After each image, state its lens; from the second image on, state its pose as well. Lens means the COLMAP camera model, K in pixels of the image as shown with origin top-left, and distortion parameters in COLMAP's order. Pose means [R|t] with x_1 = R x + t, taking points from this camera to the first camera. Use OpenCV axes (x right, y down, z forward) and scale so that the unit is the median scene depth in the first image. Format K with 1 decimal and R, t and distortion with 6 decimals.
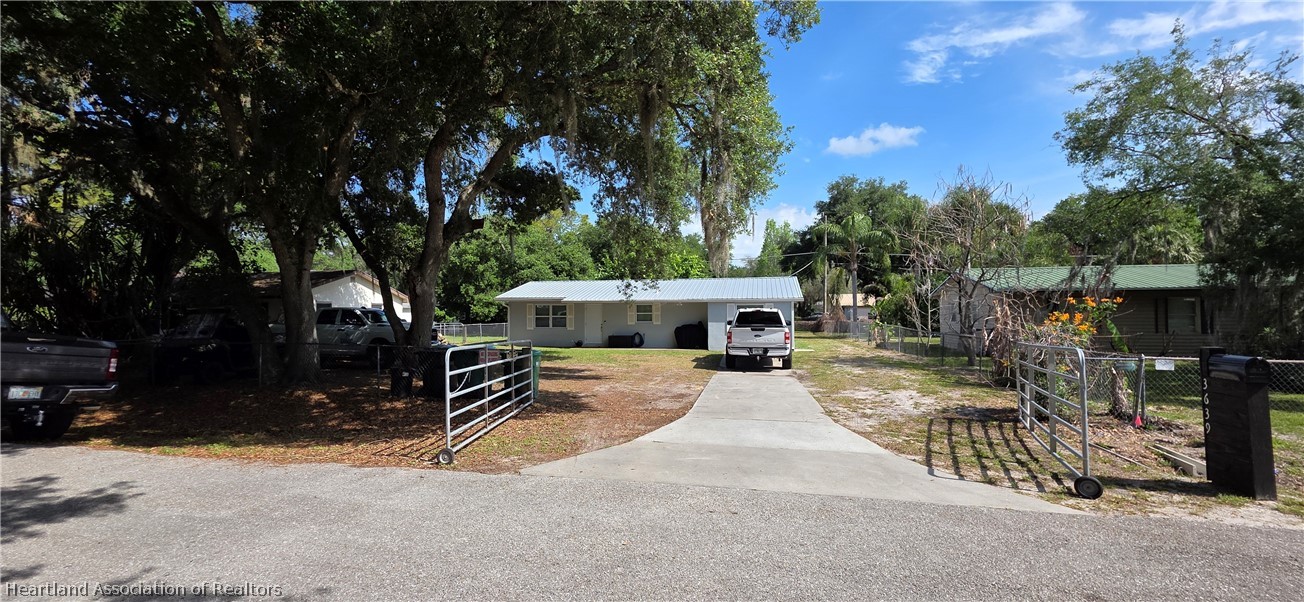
lens RADIAL K [[522.0, 0, 654.1], [0, 522.0, 296.1], [0, 0, 1]] dist [-0.000309, -0.000478]
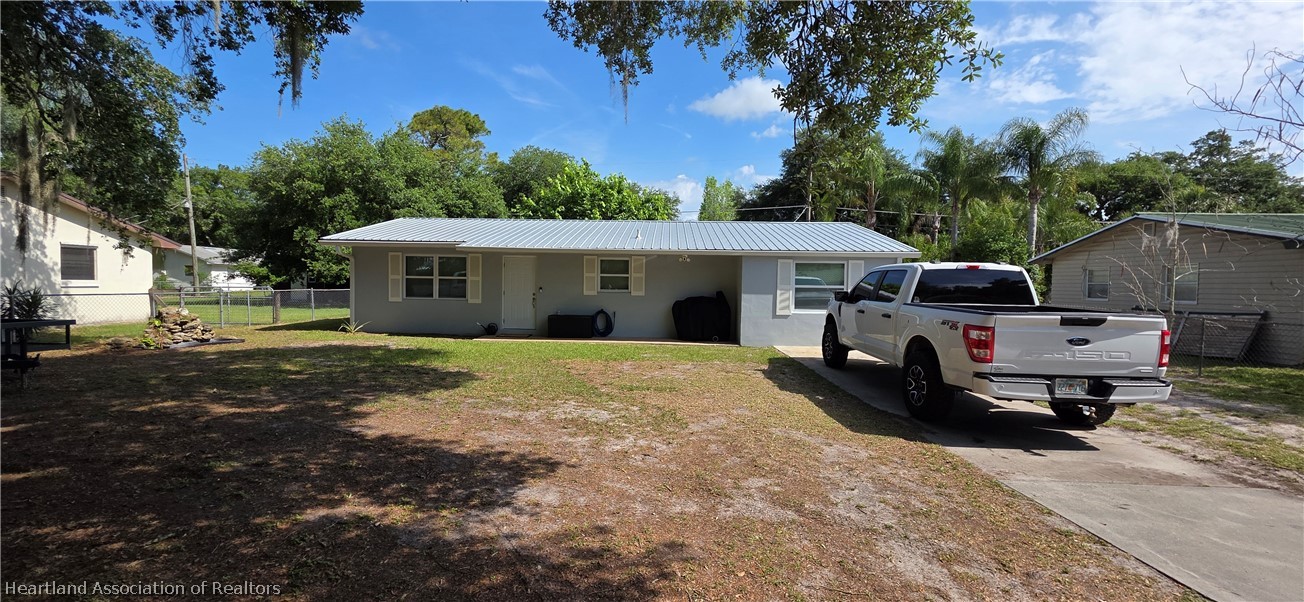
lens RADIAL K [[522.0, 0, 650.2], [0, 522.0, 304.1], [0, 0, 1]] dist [-0.000309, -0.000478]
pose [[0.985926, 0.013924, 0.166602, -0.072280], [-0.026093, 0.997129, 0.071083, 0.023402], [-0.165134, -0.074430, 0.983459, 0.450090]]
